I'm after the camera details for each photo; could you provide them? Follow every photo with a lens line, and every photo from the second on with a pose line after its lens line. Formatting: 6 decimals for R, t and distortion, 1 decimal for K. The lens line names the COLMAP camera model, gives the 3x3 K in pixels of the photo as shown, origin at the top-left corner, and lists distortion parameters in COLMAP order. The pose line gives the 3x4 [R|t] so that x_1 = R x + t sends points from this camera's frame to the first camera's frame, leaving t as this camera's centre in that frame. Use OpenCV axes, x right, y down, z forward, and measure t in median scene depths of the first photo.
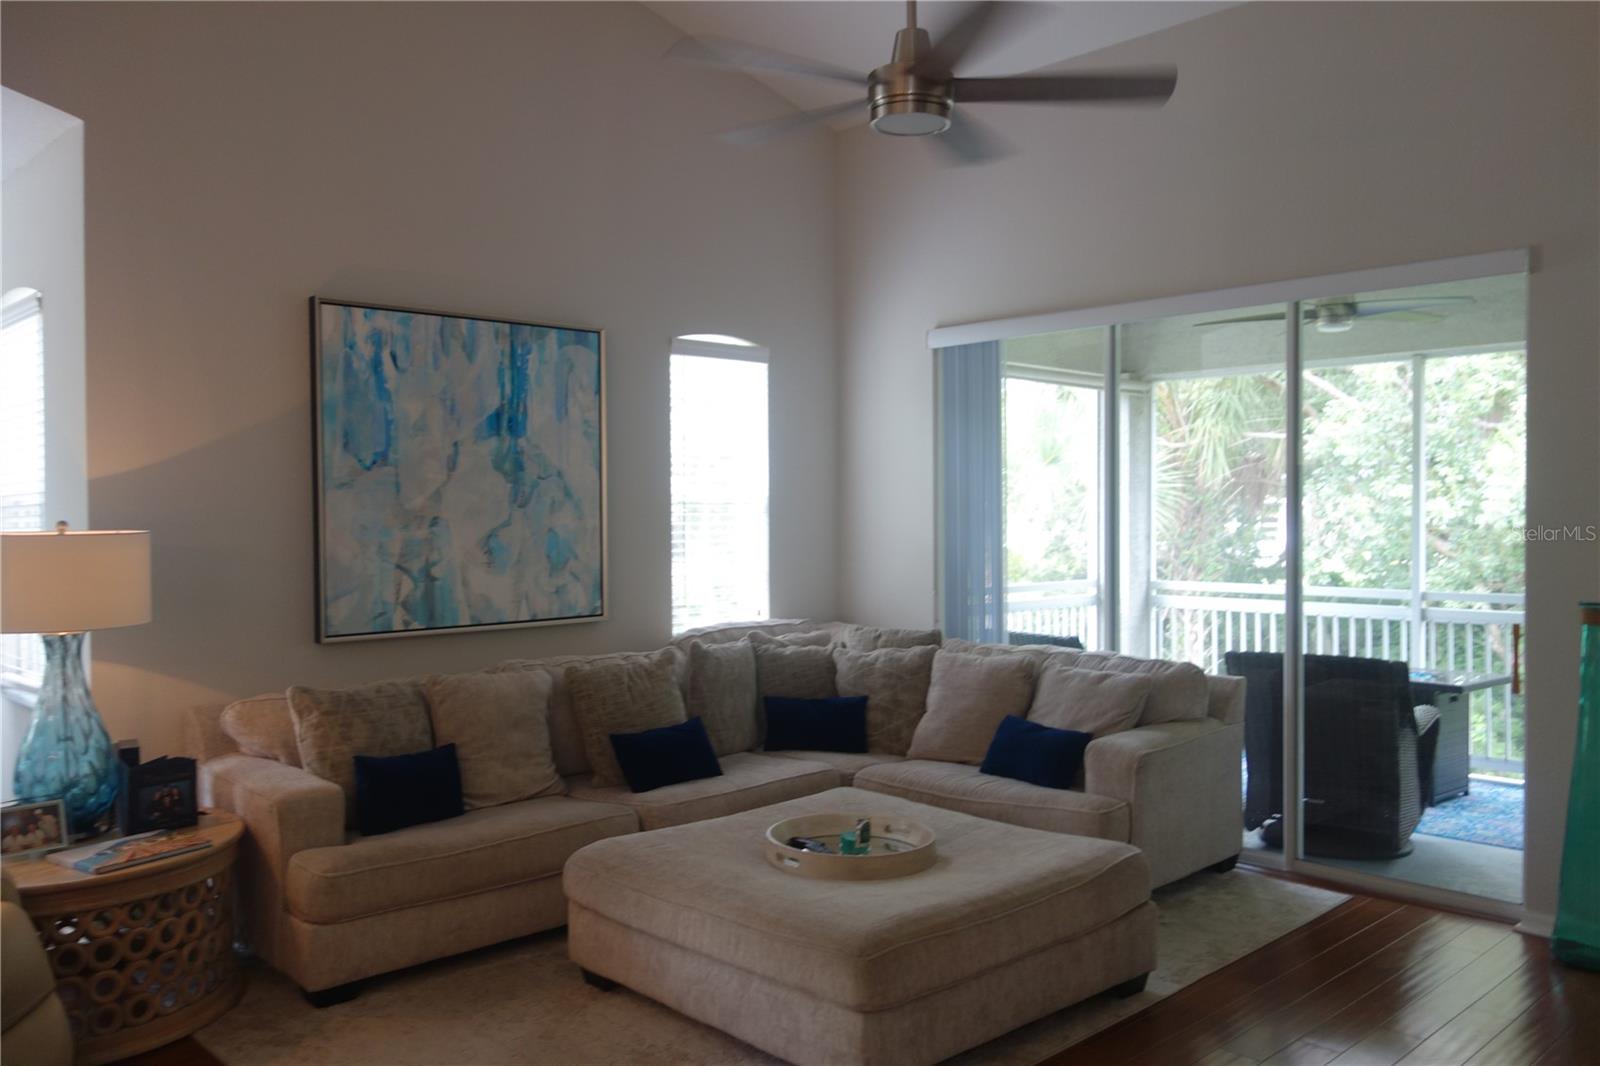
lens RADIAL K [[1259.3, 0, 794.9], [0, 1259.3, 528.3], [0, 0, 1]] dist [-0.002292, -0.004905]
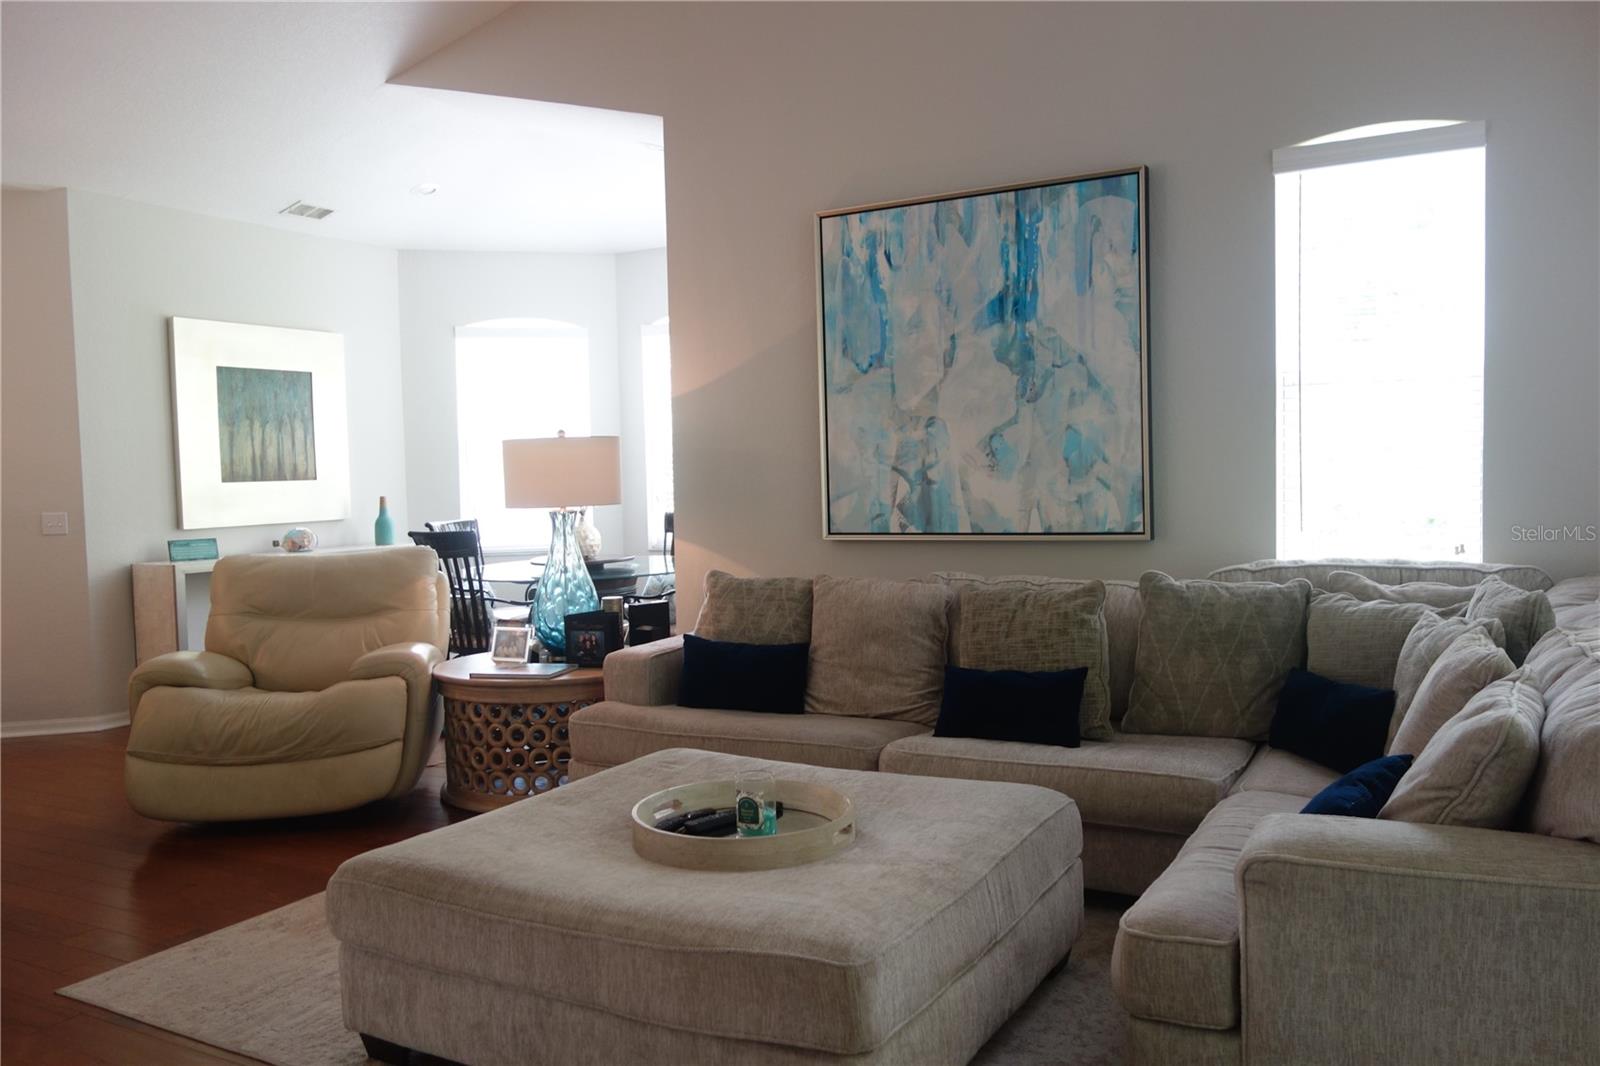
lens RADIAL K [[1259.3, 0, 795.6], [0, 1259.3, 530.0], [0, 0, 1]] dist [-0.002292, -0.004905]
pose [[0.291343, 0.043640, -0.955623, 0.583003], [0.010344, 0.998757, 0.048763, 0.028079], [0.956563, -0.024091, 0.290530, 0.607892]]
